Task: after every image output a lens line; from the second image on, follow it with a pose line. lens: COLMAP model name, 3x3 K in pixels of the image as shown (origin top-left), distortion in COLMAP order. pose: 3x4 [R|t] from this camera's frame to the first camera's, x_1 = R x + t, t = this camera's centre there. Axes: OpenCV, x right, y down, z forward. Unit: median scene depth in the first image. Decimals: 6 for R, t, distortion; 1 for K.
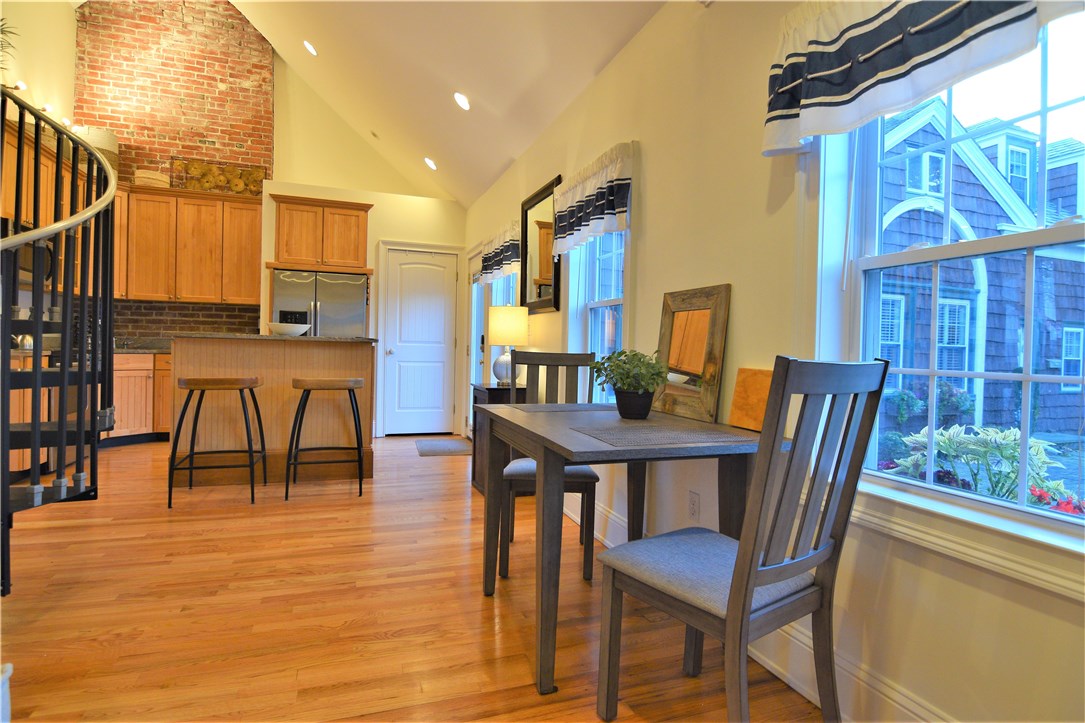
lens RADIAL K [[561.7, 0, 543.2], [0, 561.7, 359.0], [0, 0, 1]] dist [-0.003099, -0.012558]
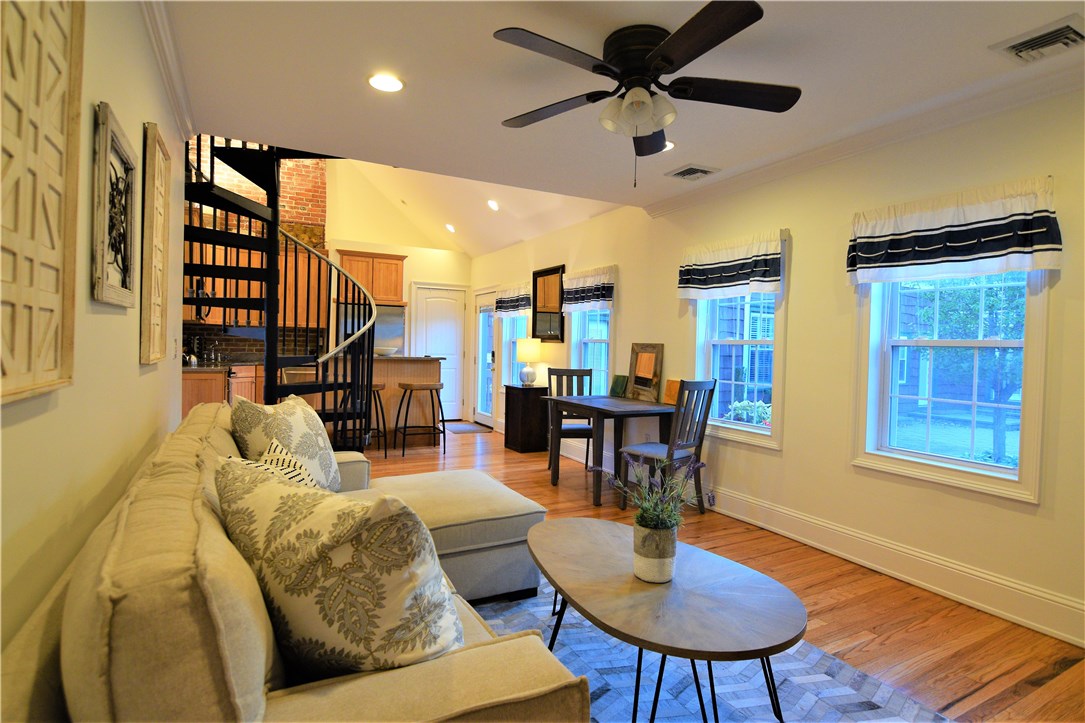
lens RADIAL K [[561.7, 0, 543.2], [0, 561.7, 359.0], [0, 0, 1]] dist [-0.003099, -0.012558]
pose [[0.990249, -0.004878, 0.139223, -0.181131], [0.003771, 0.999959, 0.008218, -0.033029], [-0.139257, -0.007613, 0.990227, -0.462633]]
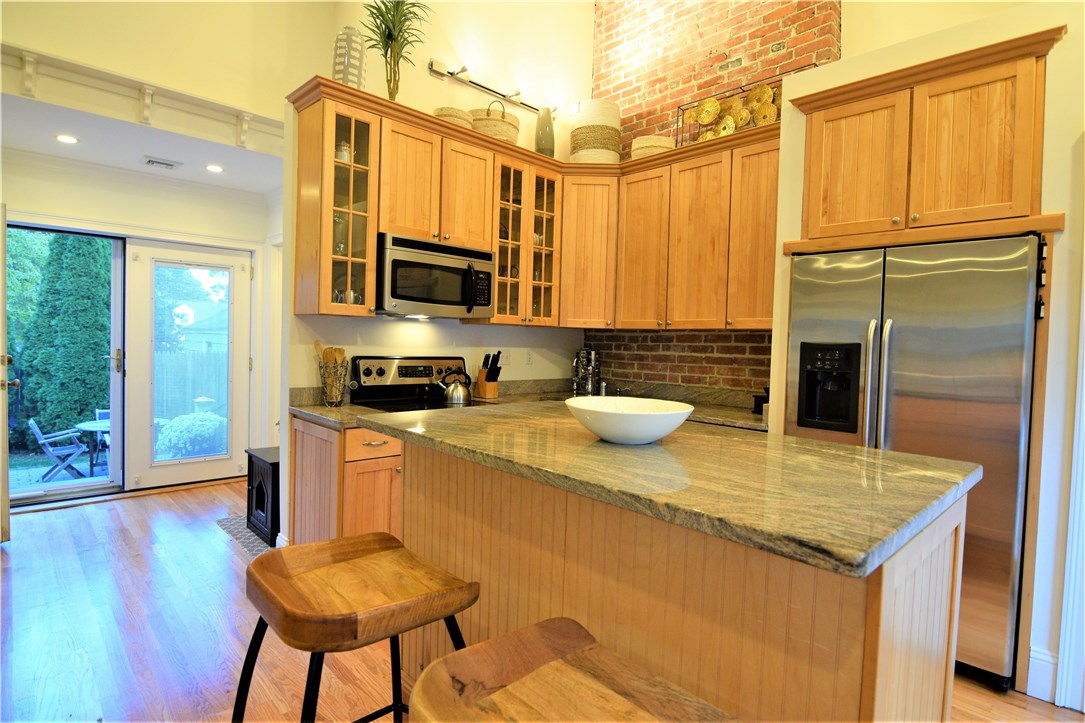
lens RADIAL K [[561.7, 0, 543.2], [0, 561.7, 359.0], [0, 0, 1]] dist [-0.003099, -0.012558]
pose [[0.412728, 0.015847, -0.910717, -0.137897], [-0.035352, 0.999374, 0.001368, -0.067429], [0.910168, 0.031630, 0.413029, 0.632036]]
